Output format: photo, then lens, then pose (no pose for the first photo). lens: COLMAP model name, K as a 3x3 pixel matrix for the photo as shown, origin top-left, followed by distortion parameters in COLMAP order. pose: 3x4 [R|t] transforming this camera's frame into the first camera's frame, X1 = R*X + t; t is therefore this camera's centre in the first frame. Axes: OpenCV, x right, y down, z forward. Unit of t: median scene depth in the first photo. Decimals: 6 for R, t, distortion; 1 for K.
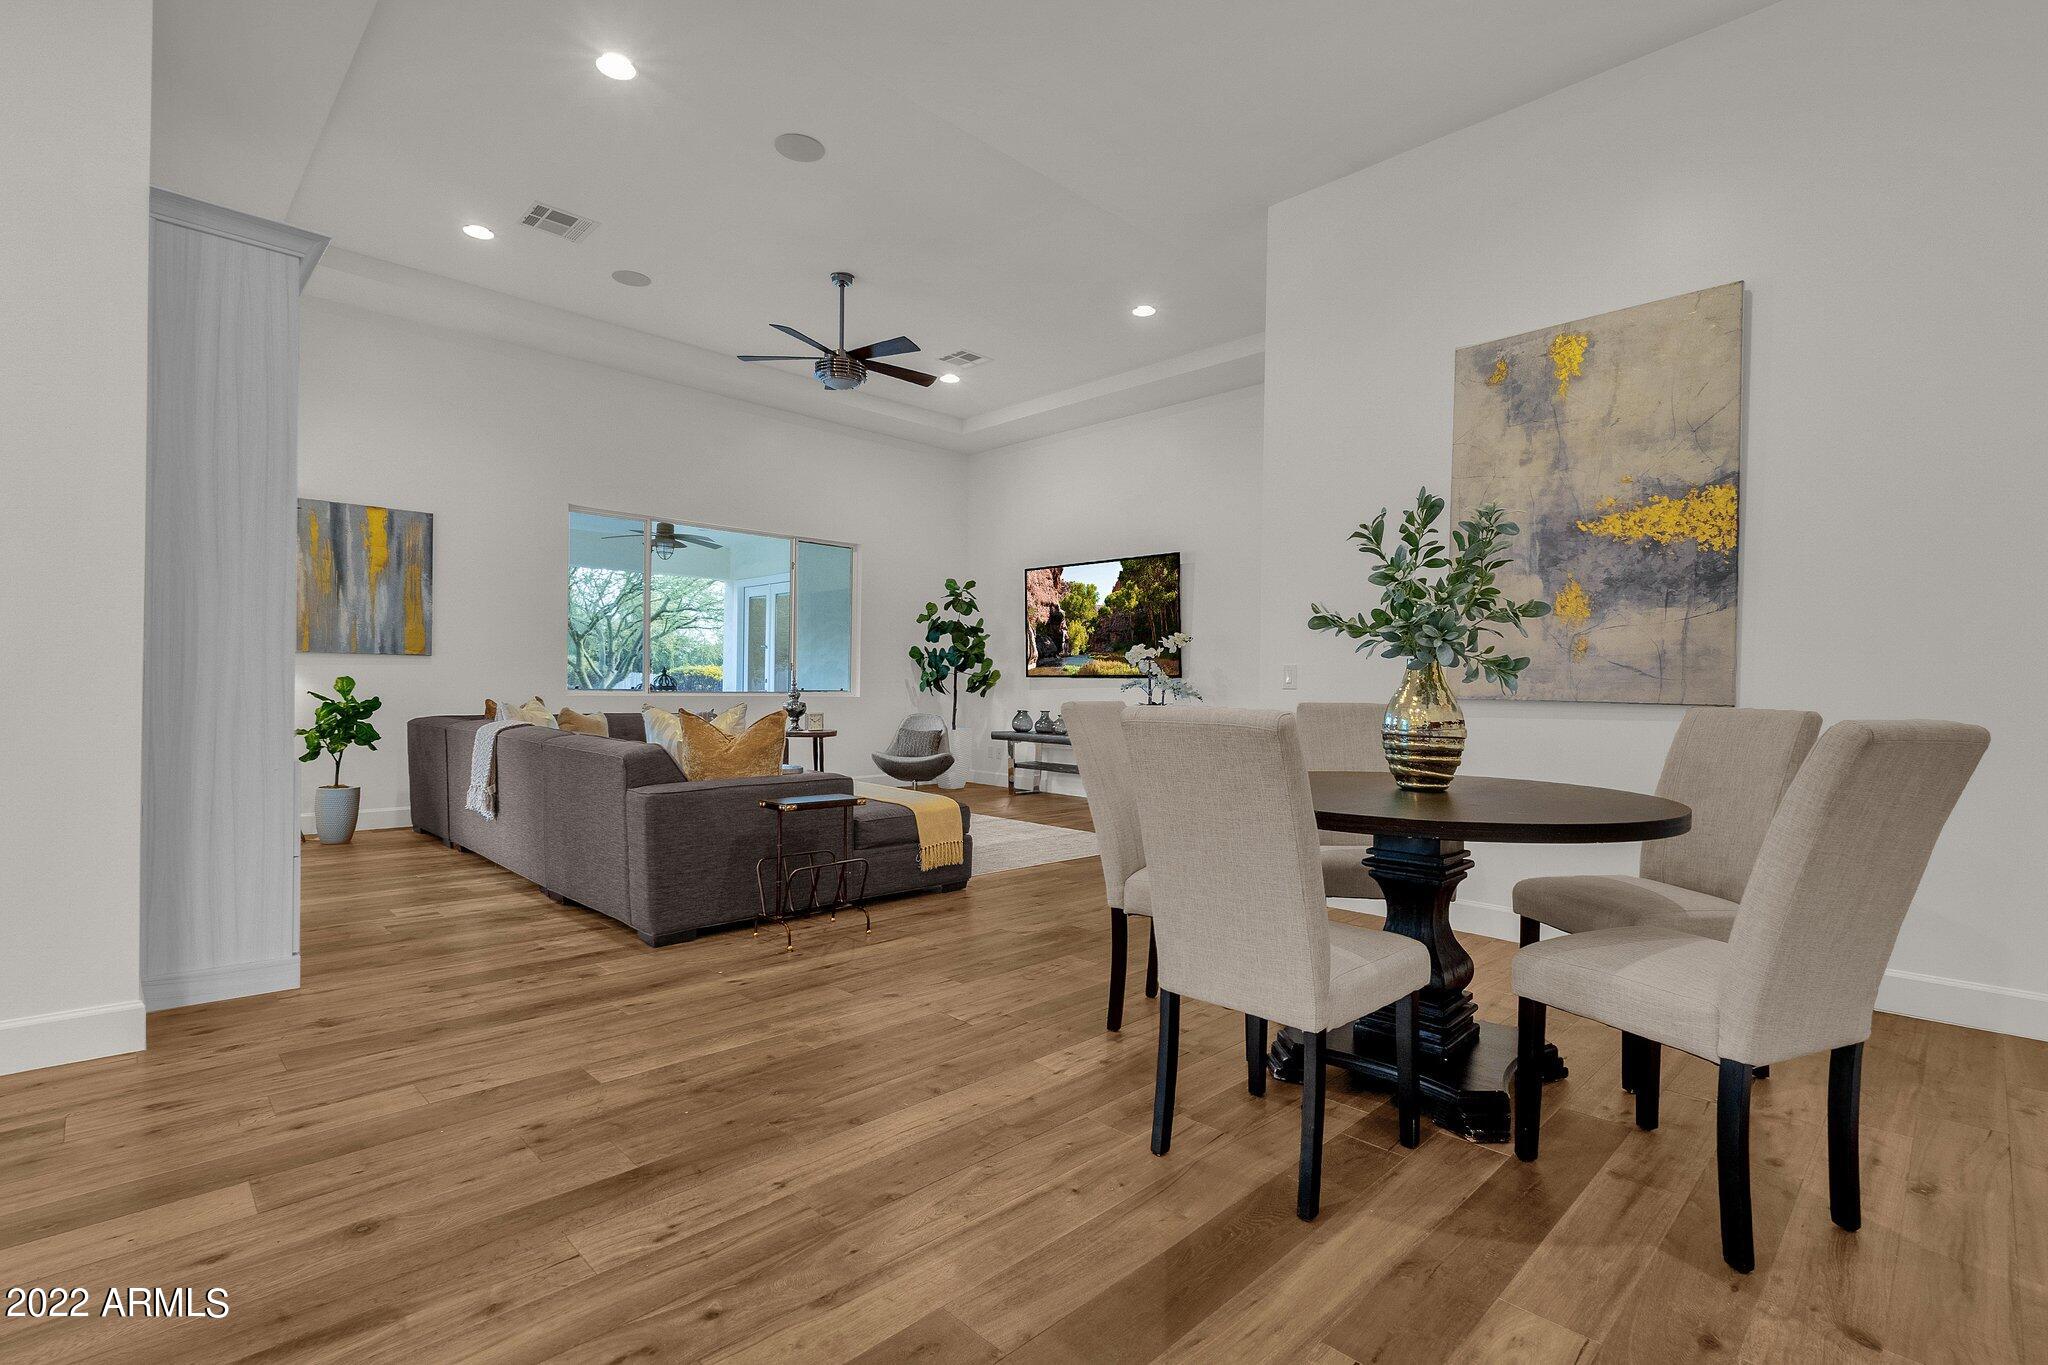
lens RADIAL K [[948.0, 0, 1039.3], [0, 948.0, 683.9], [0, 0, 1]] dist [0.003514, -0.001595]
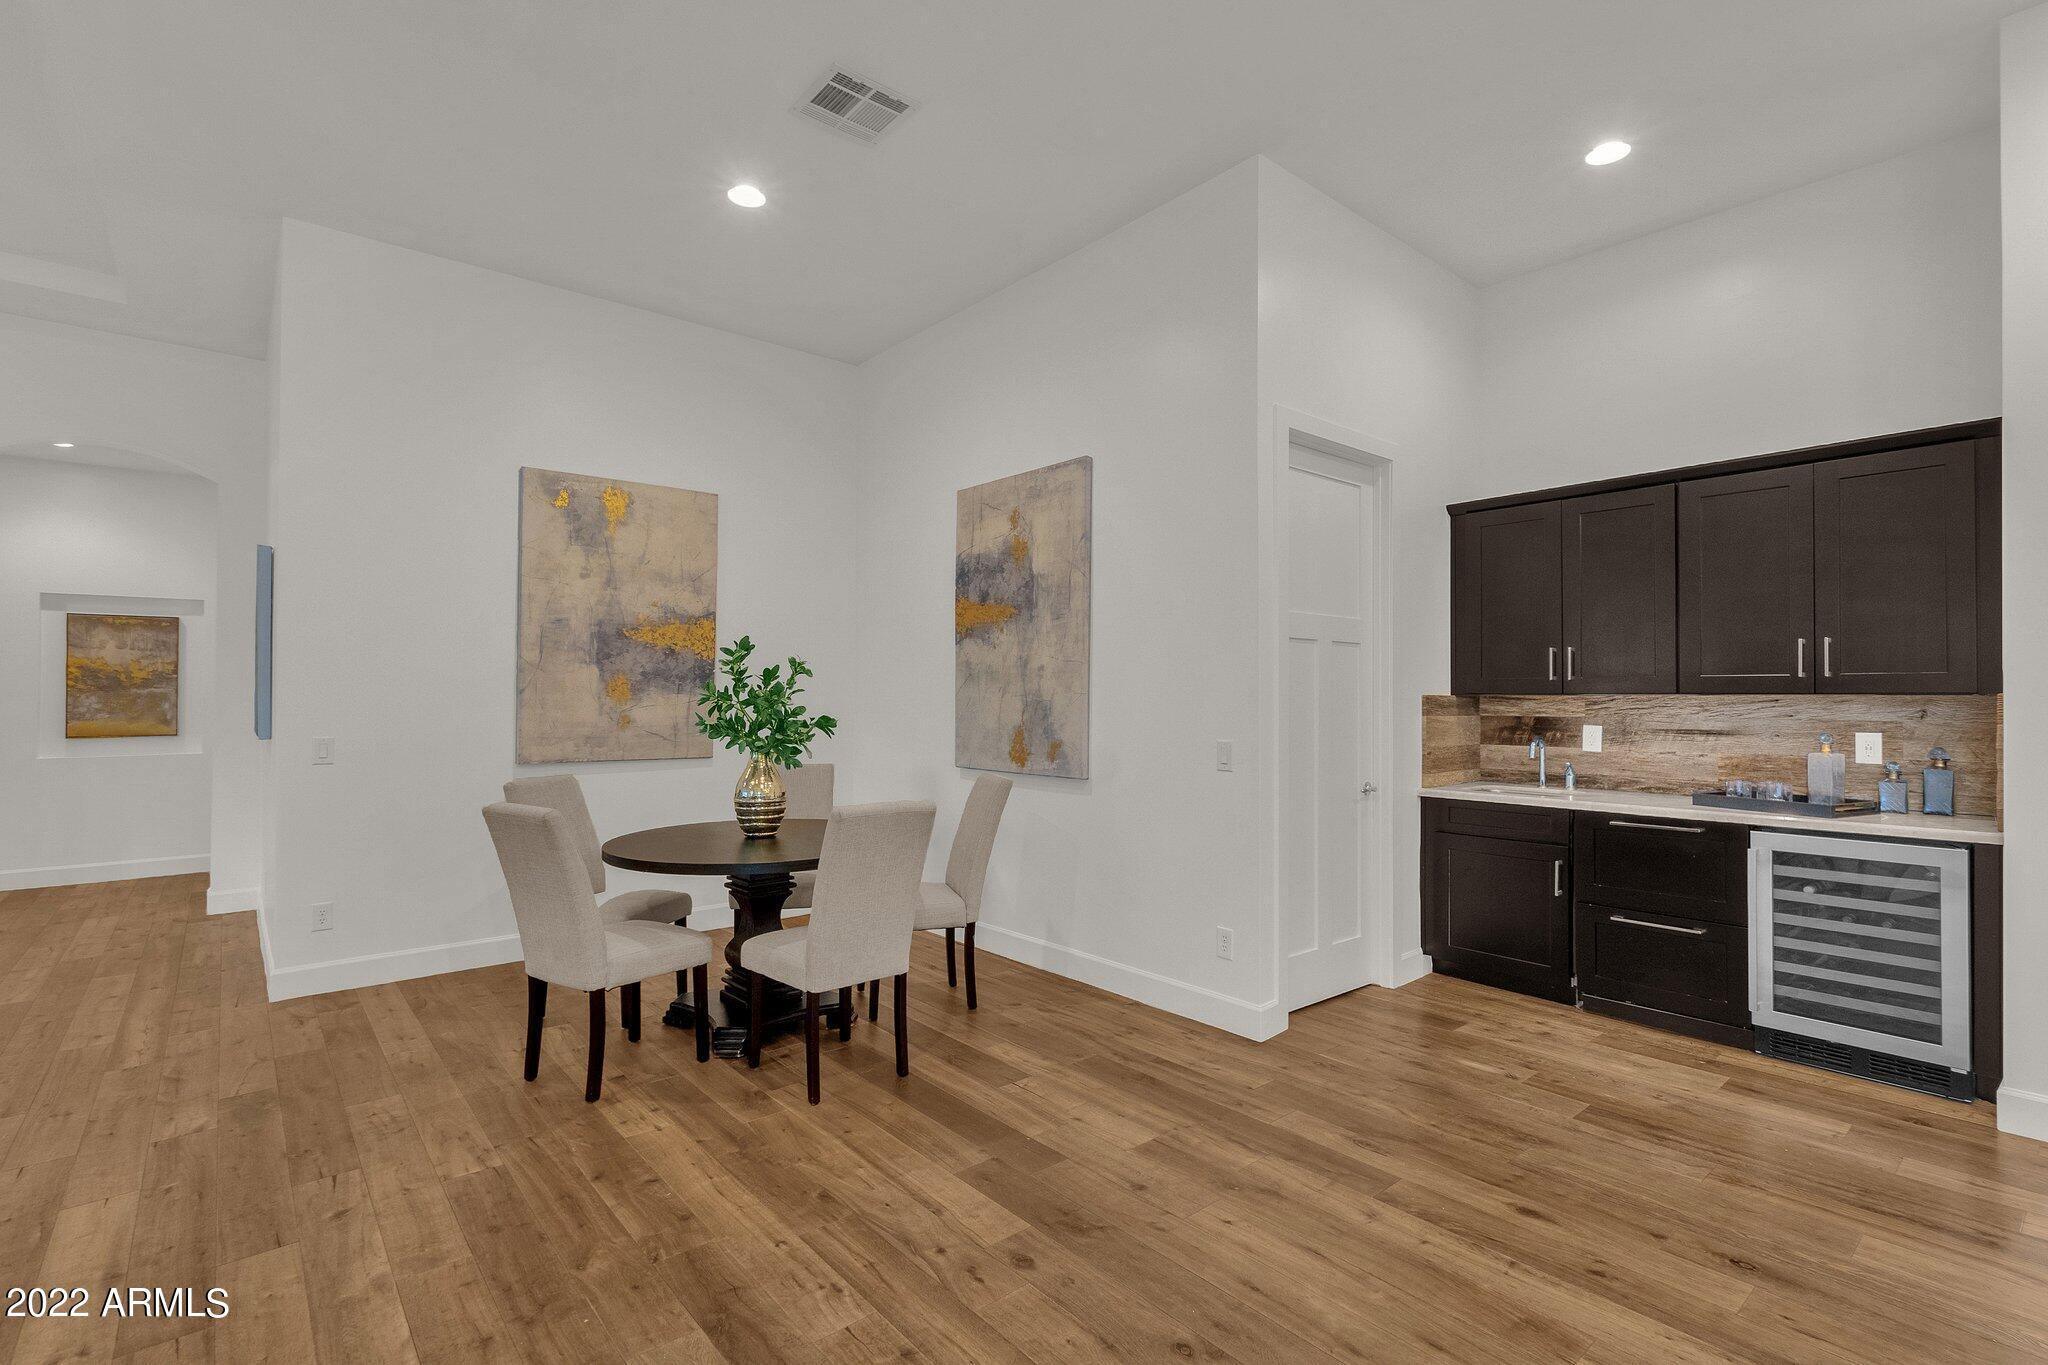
lens RADIAL K [[948.0, 0, 1039.3], [0, 948.0, 683.9], [0, 0, 1]] dist [0.003514, -0.001595]
pose [[0.060490, -0.000371, 0.998169, -0.805211], [-0.005909, 0.999982, 0.000730, -0.101124], [-0.998151, -0.005942, 0.060487, 0.336103]]
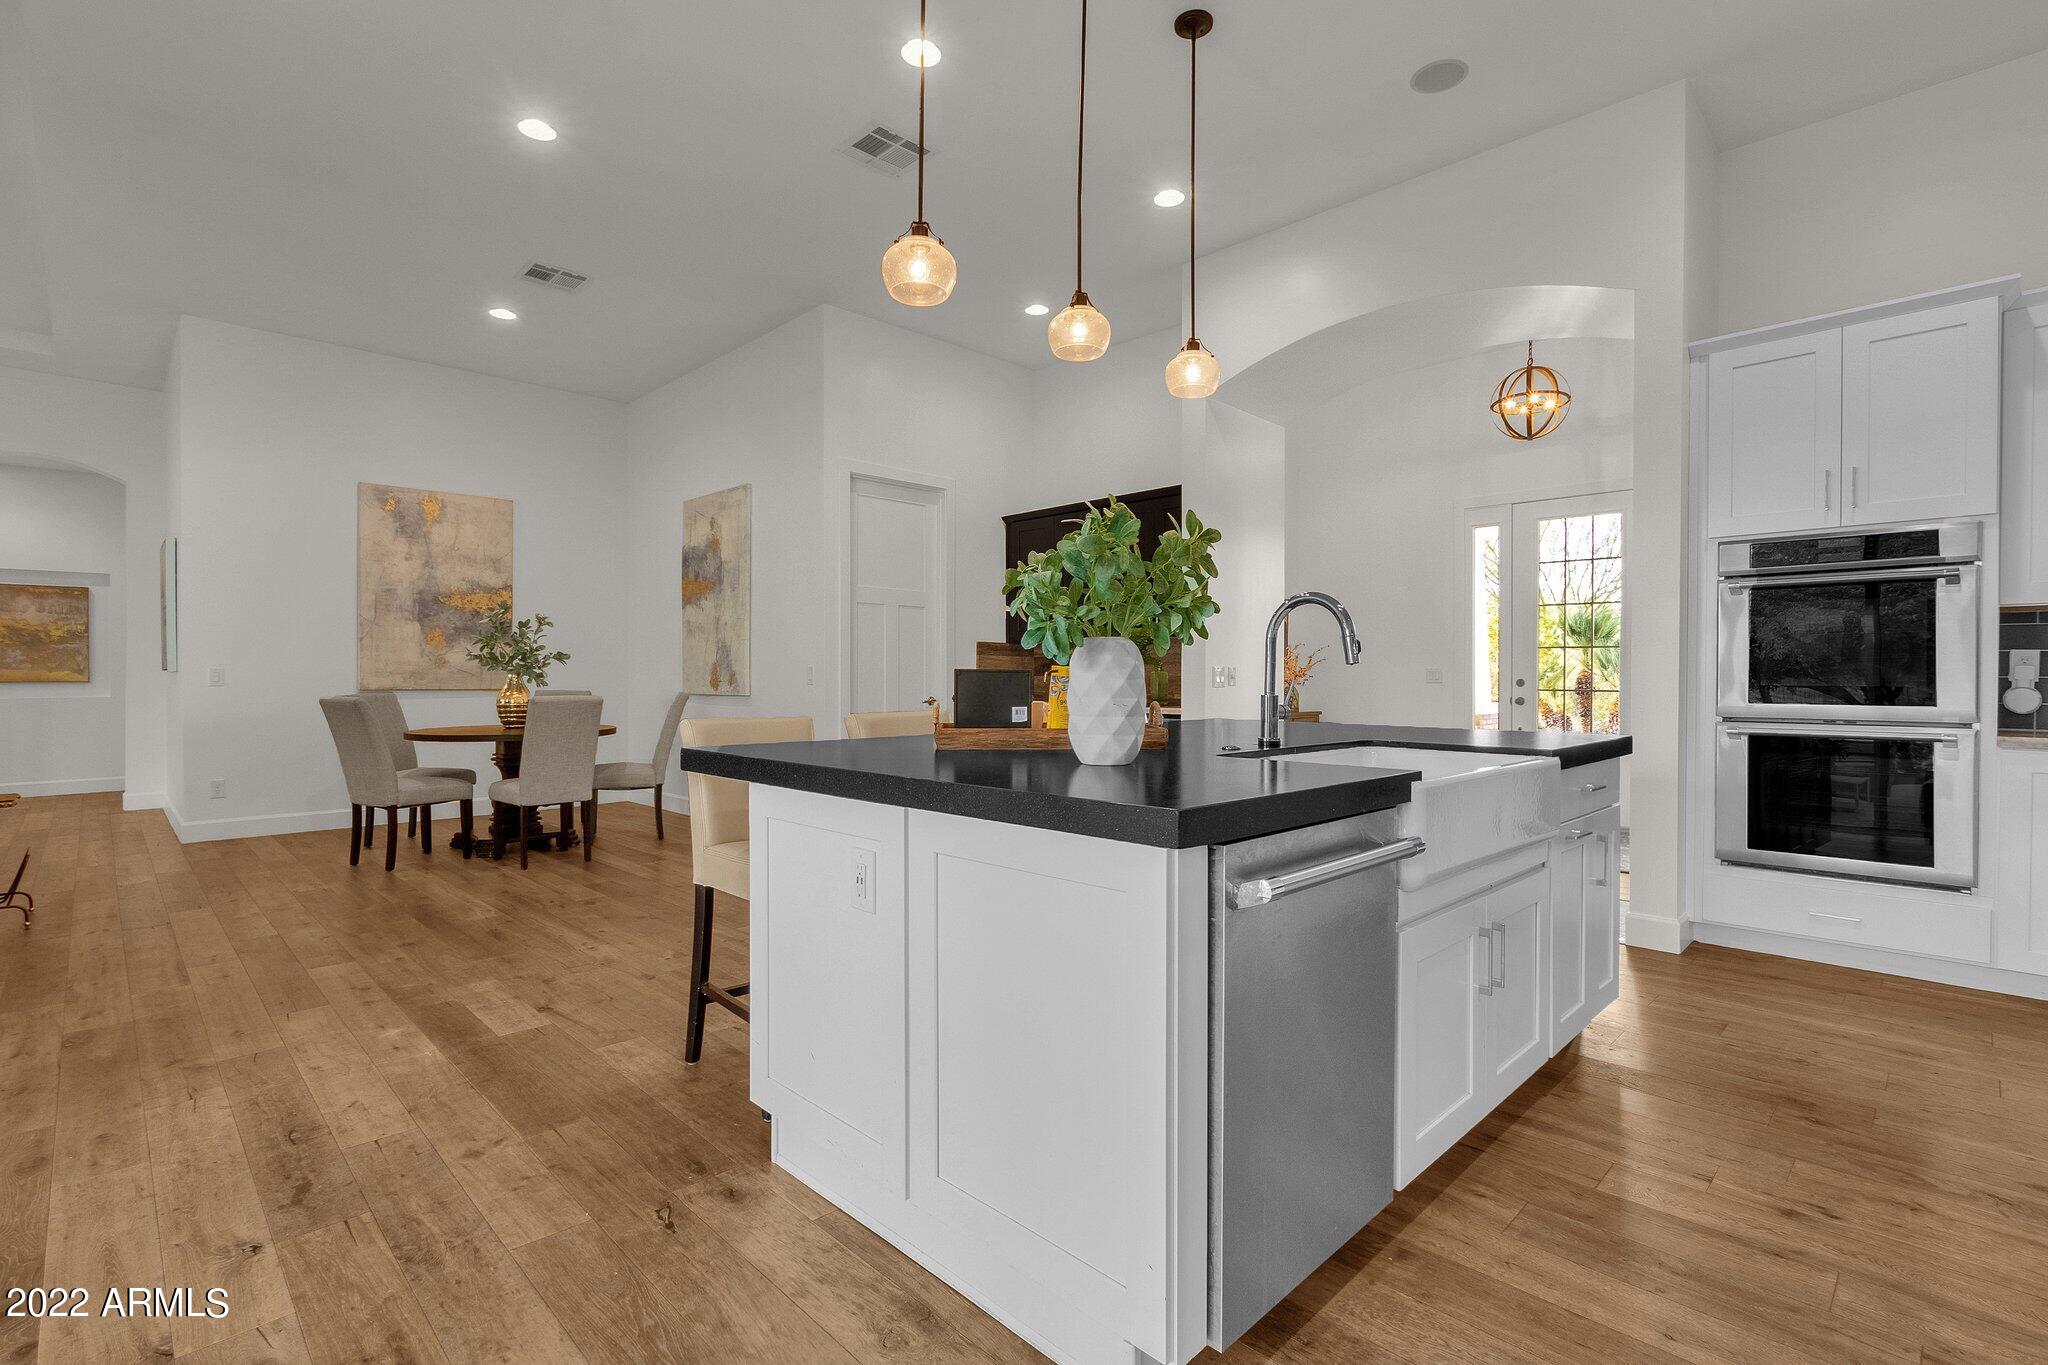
lens RADIAL K [[948.0, 0, 1039.3], [0, 948.0, 683.9], [0, 0, 1]] dist [0.003514, -0.001595]
pose [[-0.013749, -0.022338, 0.999656, -1.471316], [-0.006121, 0.999734, 0.022255, -0.045127], [-0.999887, -0.005813, -0.013882, -0.212090]]
